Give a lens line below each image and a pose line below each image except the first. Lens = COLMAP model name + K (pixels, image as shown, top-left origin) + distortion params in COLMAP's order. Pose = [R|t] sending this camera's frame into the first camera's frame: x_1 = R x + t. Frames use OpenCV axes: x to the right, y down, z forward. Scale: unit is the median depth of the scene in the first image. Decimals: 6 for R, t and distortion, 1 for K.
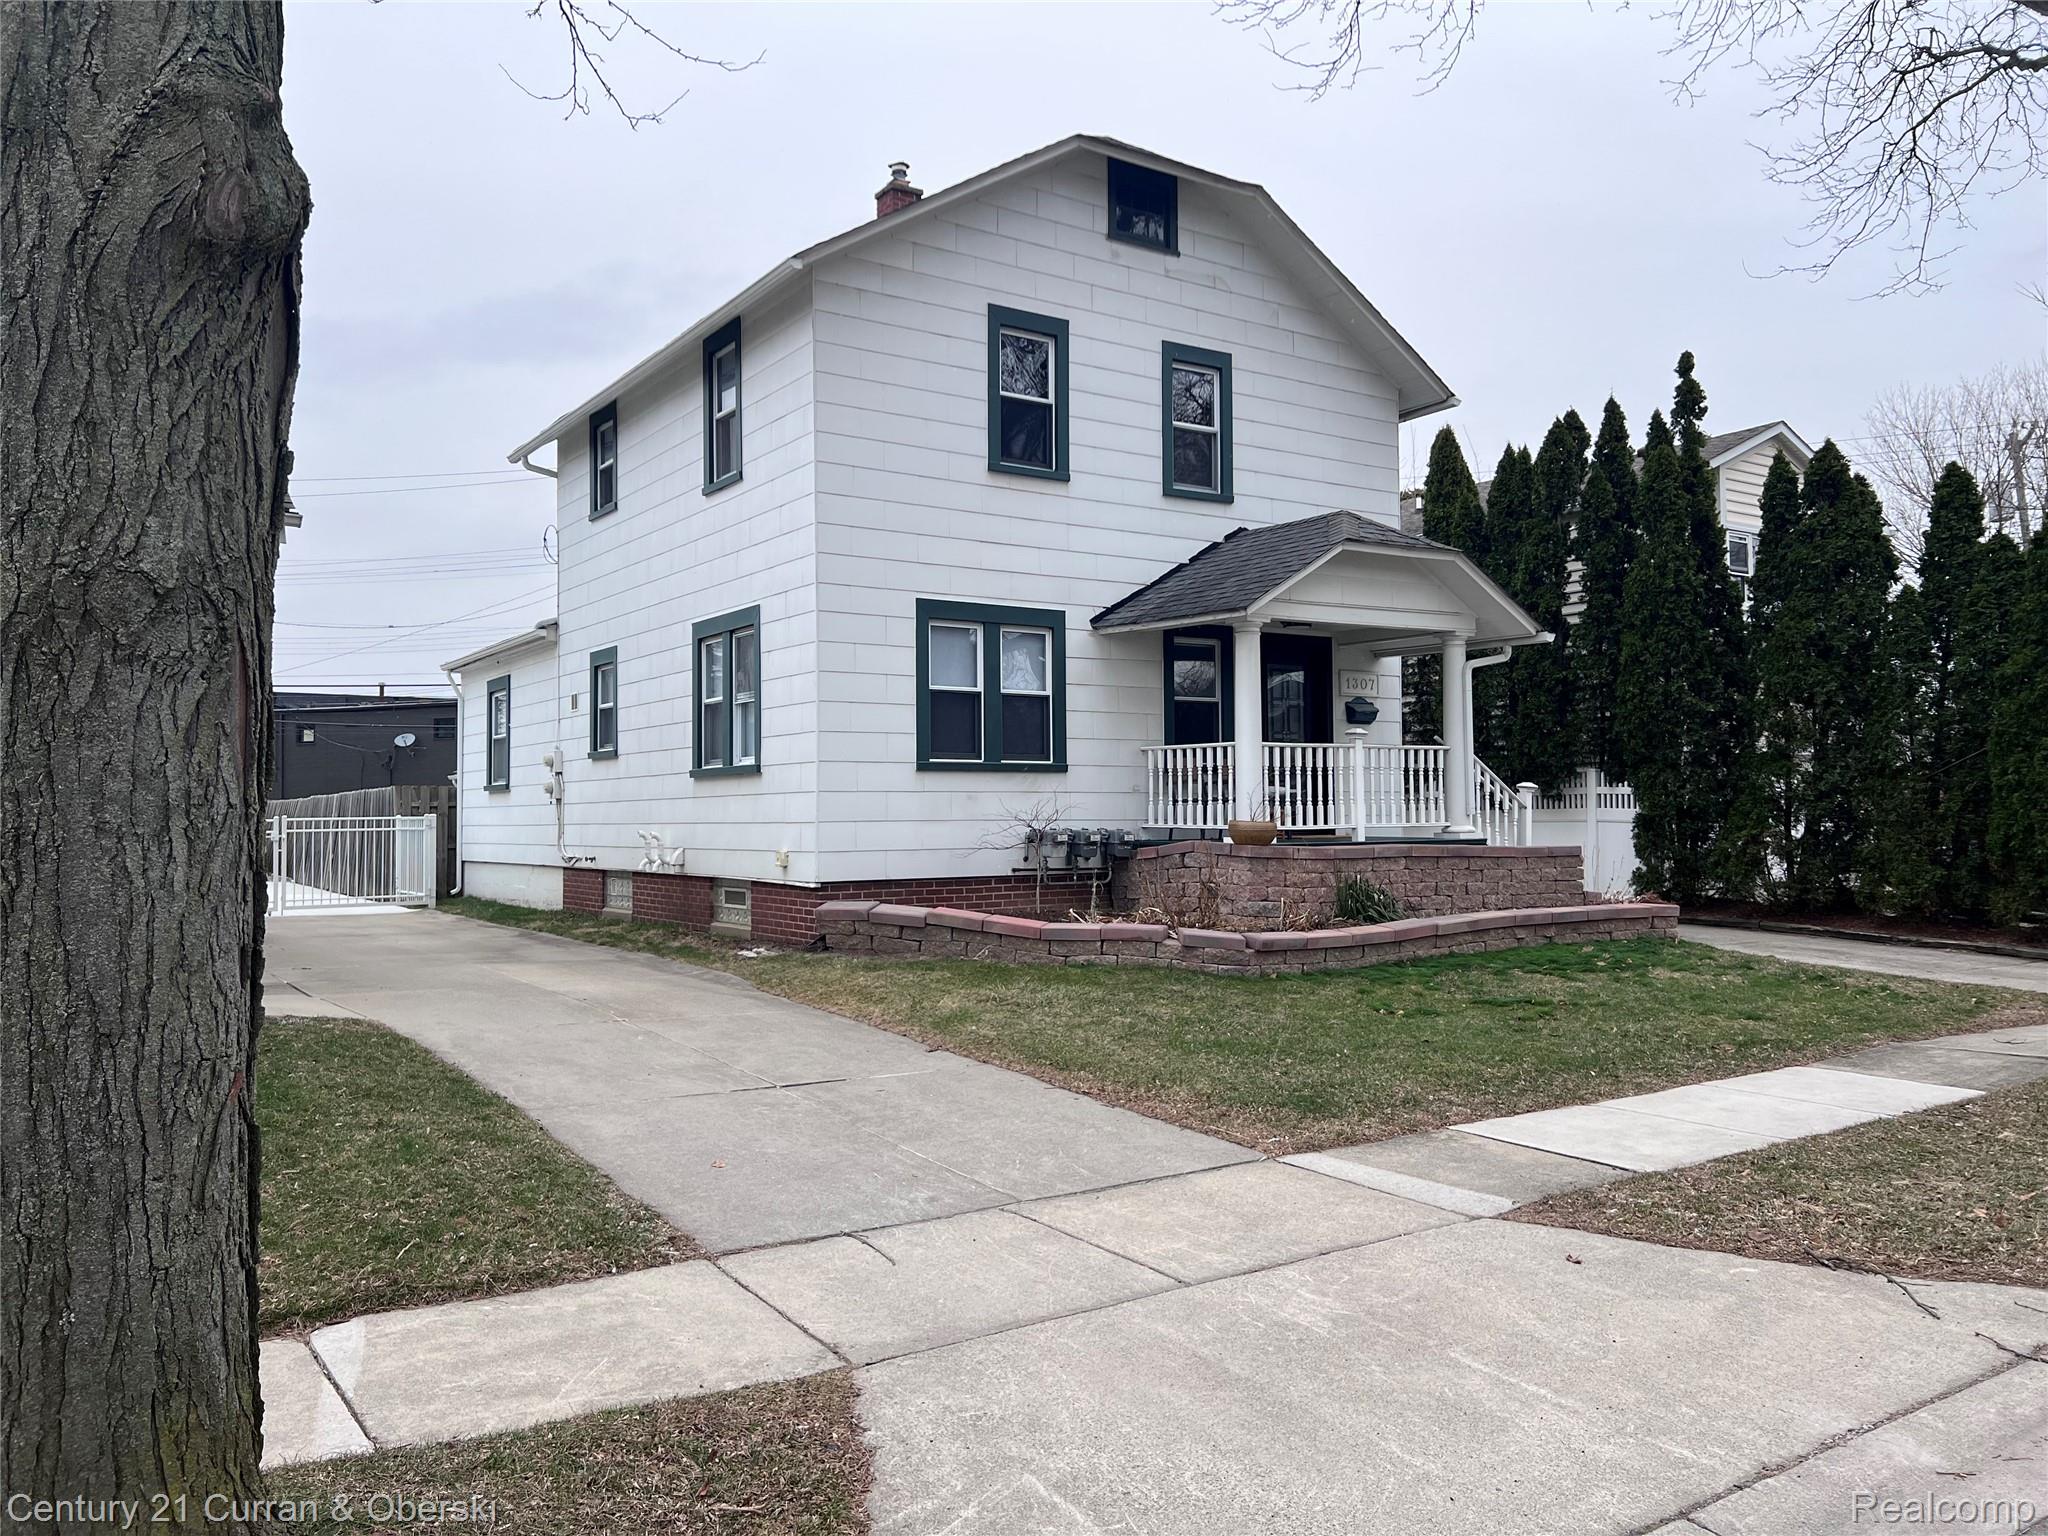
lens RADIAL K [[1527.4, 0, 1024.8], [0, 1527.4, 756.5], [0, 0, 1]] dist [0.015410, -0.004705]
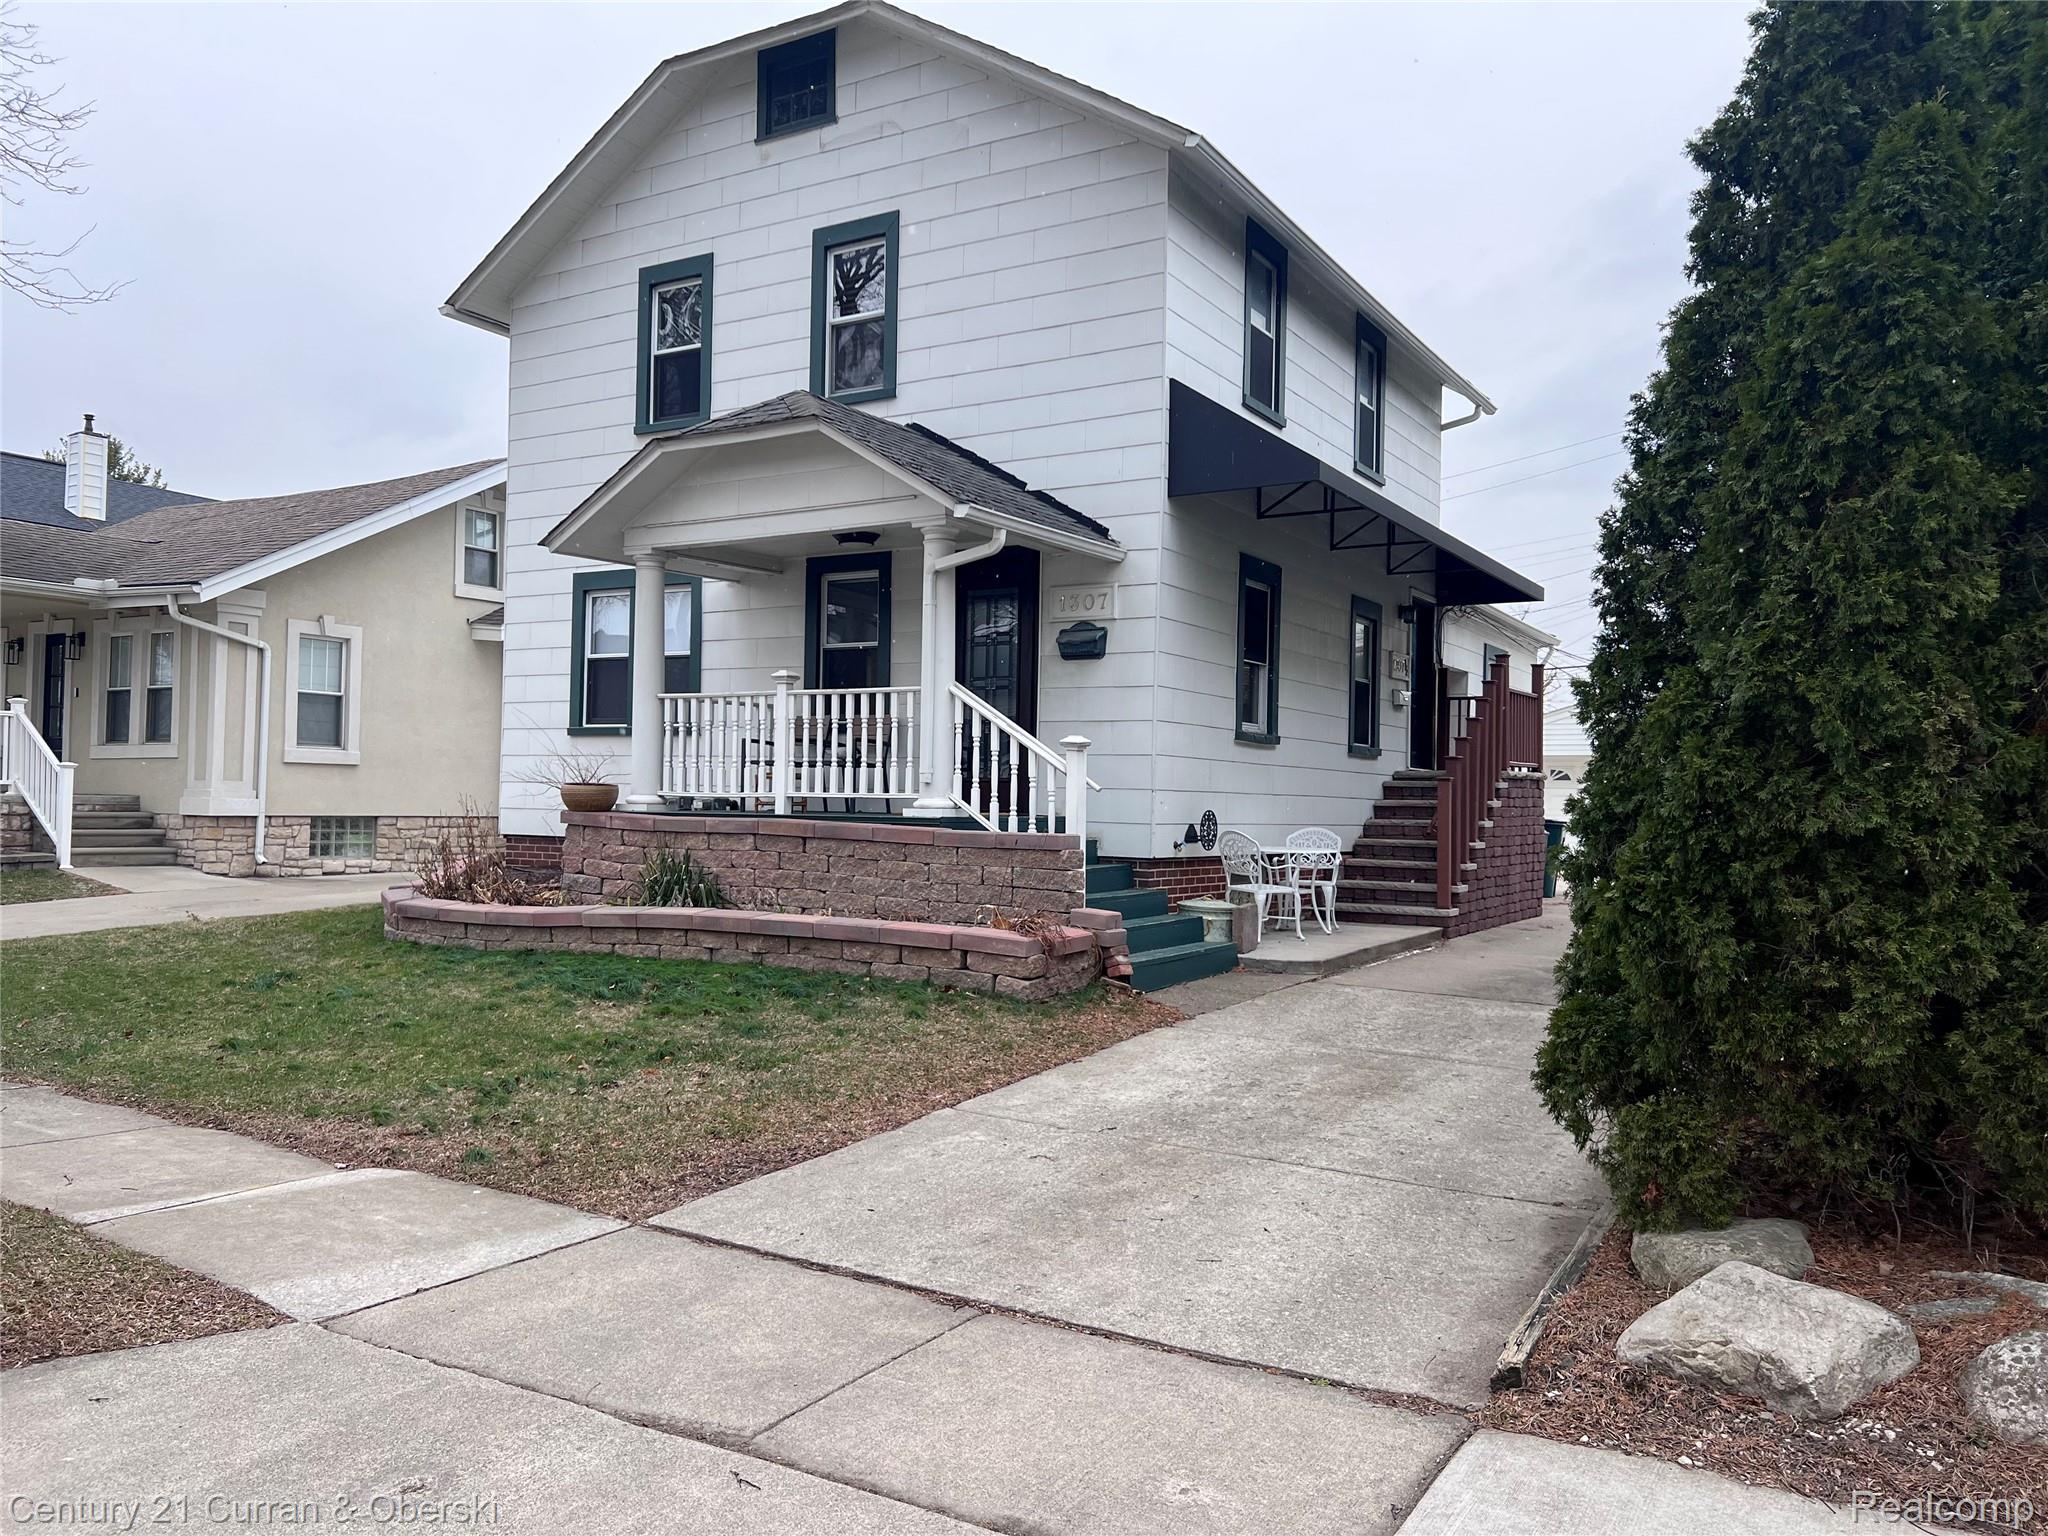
lens RADIAL K [[1527.4, 0, 1026.0], [0, 1527.4, 776.5], [0, 0, 1]] dist [0.015410, -0.004705]
pose [[0.435115, 0.003361, -0.900369, 0.950071], [0.014508, 0.999837, 0.010743, 0.028980], [0.900258, -0.017737, 0.434996, 0.750239]]
